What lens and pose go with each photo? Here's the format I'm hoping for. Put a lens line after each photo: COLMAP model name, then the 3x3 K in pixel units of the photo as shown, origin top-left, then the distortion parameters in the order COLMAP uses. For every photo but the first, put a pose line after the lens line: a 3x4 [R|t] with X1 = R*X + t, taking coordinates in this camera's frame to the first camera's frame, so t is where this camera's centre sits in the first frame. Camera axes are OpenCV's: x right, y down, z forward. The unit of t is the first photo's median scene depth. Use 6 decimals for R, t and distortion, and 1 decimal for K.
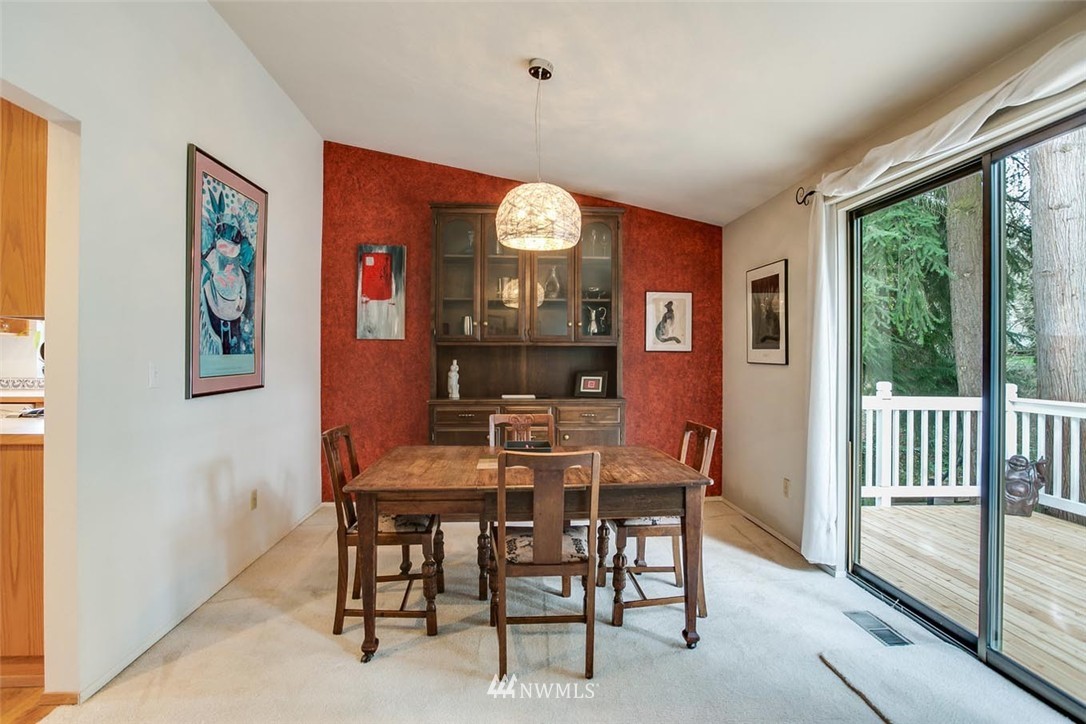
lens RADIAL K [[548.2, 0, 543.0], [0, 548.2, 362.0], [0, 0, 1]] dist [-0.013448, 0.000289]
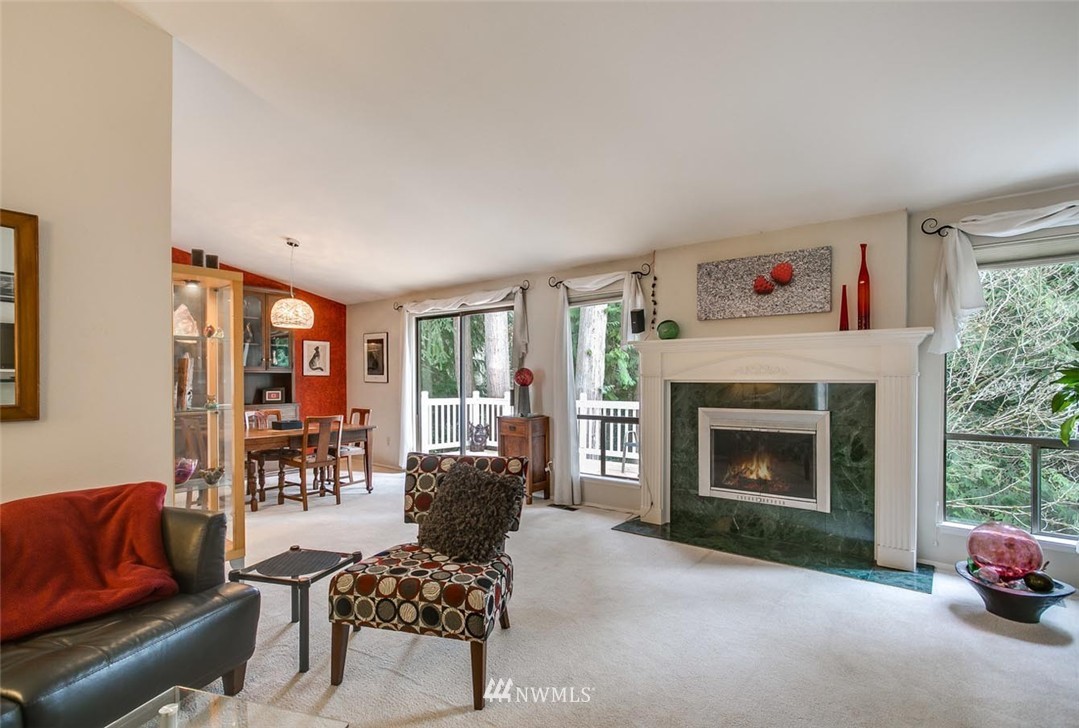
lens RADIAL K [[513.5, 0, 552.3], [0, 513.5, 376.6], [0, 0, 1]] dist [-0.018812, 0.001291]
pose [[0.673159, 0.000092, 0.739497, -0.453226], [0.008229, 0.999937, -0.007616, 0.001470], [-0.739452, 0.011212, 0.673116, -0.611794]]
